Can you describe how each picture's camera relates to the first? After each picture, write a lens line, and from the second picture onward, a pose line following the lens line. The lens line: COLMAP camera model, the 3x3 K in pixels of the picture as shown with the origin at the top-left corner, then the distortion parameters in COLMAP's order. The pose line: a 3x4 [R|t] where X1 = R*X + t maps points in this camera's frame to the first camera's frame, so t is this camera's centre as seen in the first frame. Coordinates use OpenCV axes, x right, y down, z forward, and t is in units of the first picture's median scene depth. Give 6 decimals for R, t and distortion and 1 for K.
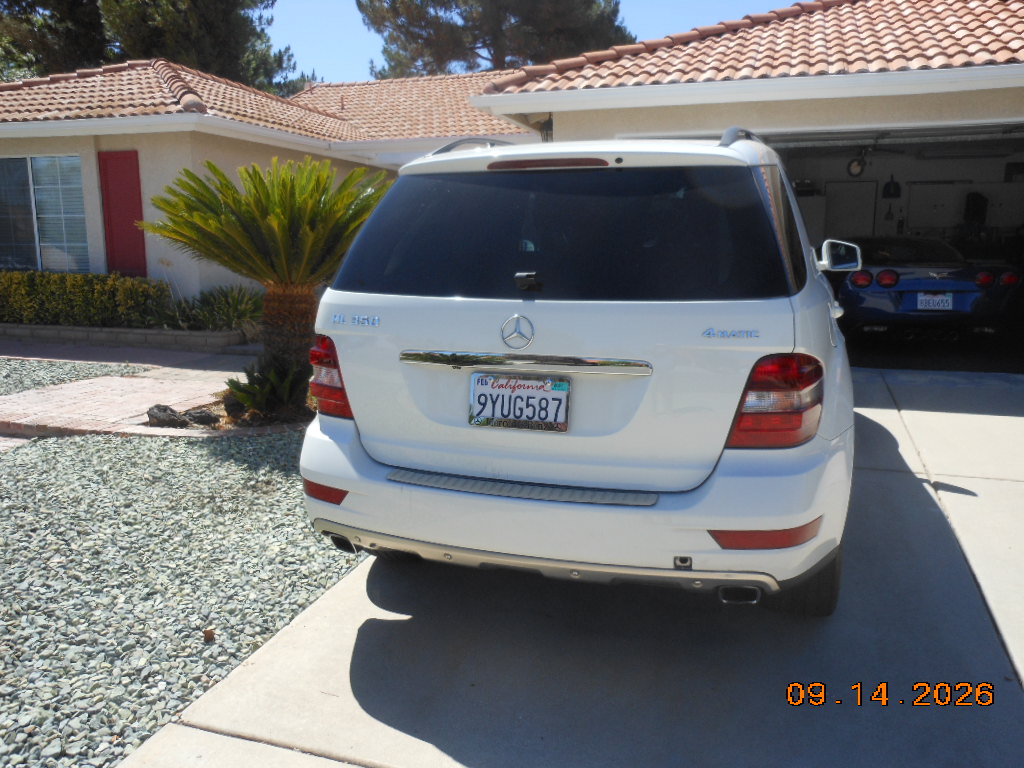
lens RADIAL K [[881.0, 0, 512.0], [0, 881.0, 384.0], [0, 0, 1]] dist [-0.005142, 0.001255]
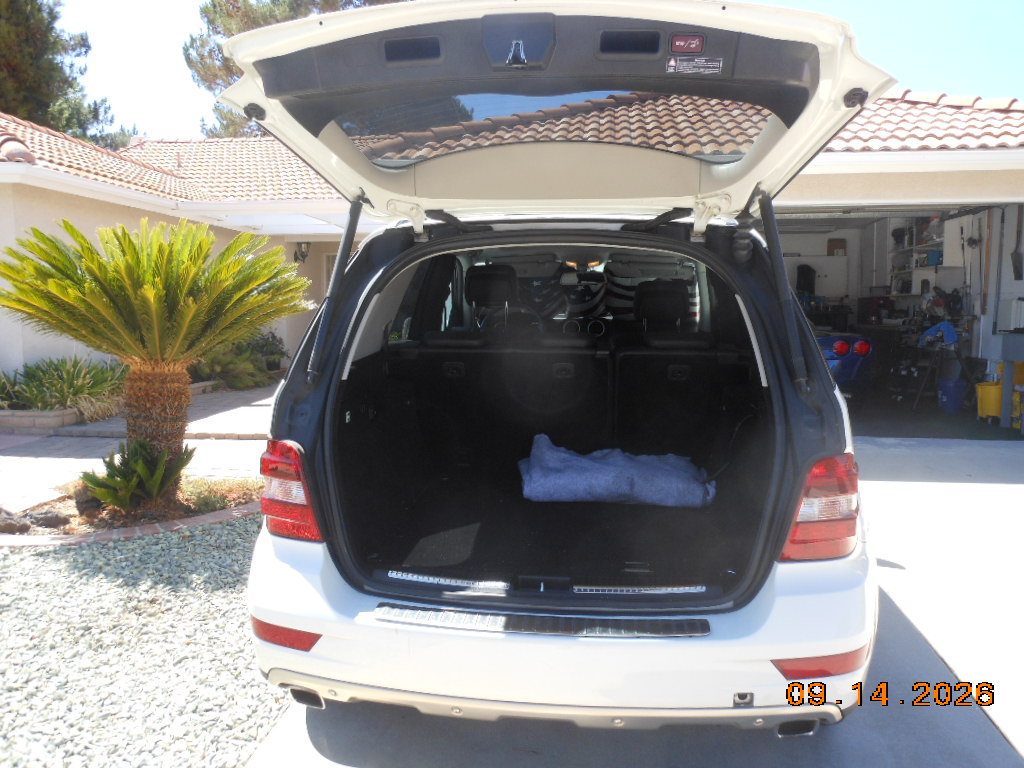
lens RADIAL K [[854.3, 0, 512.0], [0, 854.3, 384.0], [0, 0, 1]] dist [-0.003816, 0.032520]
pose [[0.975416, -0.011864, 0.220050, -0.103924], [0.026192, 0.997713, -0.062311, -0.030160], [-0.218808, 0.066543, 0.973496, 0.102268]]
